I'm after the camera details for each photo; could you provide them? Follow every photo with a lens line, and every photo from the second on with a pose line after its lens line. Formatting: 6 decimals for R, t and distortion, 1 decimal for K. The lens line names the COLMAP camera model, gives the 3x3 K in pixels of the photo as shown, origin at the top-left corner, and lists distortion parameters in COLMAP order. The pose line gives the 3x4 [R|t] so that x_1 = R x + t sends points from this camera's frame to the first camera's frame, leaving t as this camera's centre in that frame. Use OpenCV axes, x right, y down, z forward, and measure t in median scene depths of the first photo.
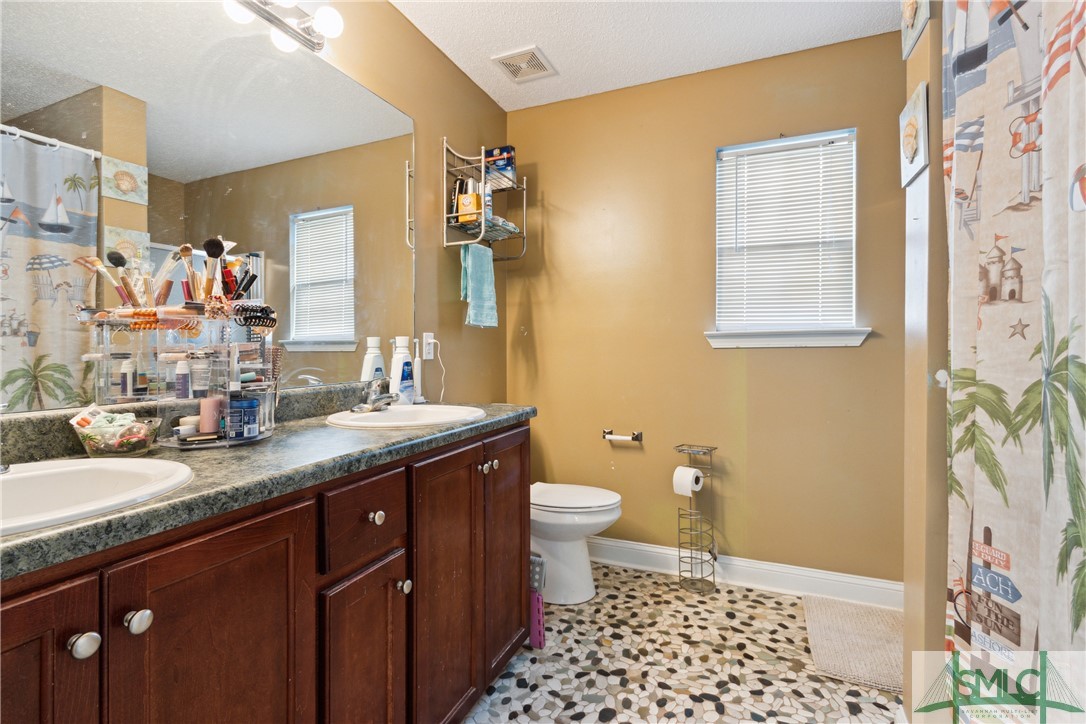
lens RADIAL K [[508.4, 0, 541.6], [0, 508.4, 352.1], [0, 0, 1]] dist [-0.002013, -0.000288]
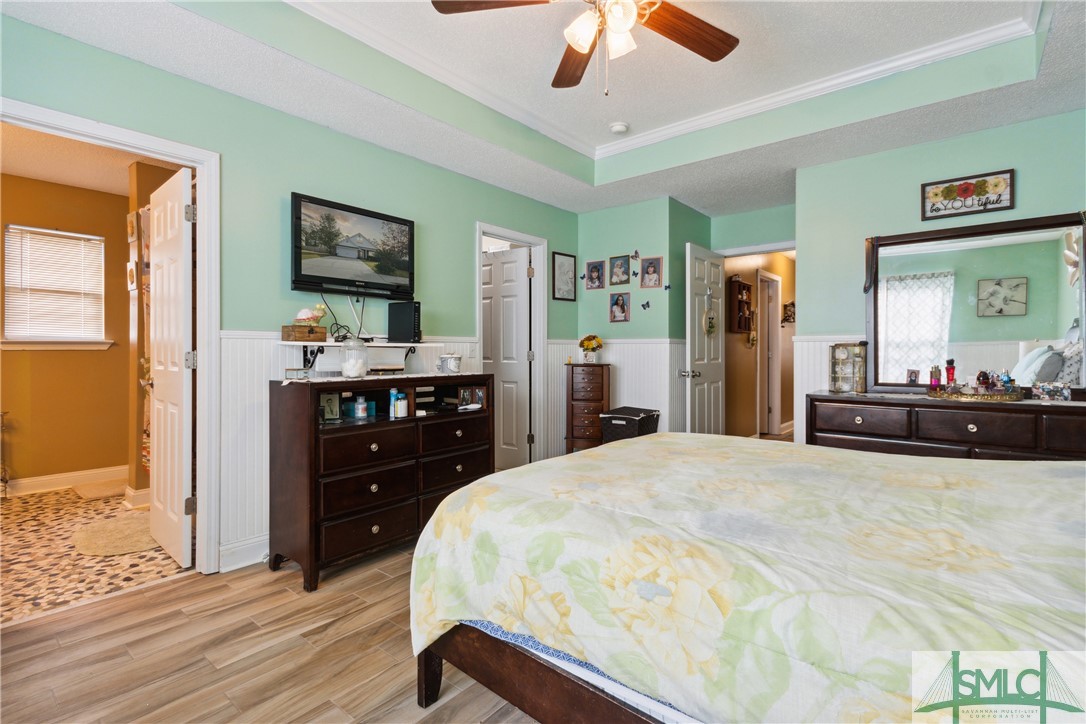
lens RADIAL K [[508.4, 0, 540.9], [0, 508.4, 355.8], [0, 0, 1]] dist [-0.002013, -0.000288]
pose [[0.274135, -0.002765, 0.961687, -0.795291], [0.002235, 0.999995, 0.002238, 0.011526], [-0.961689, 0.001535, 0.274139, -1.146059]]
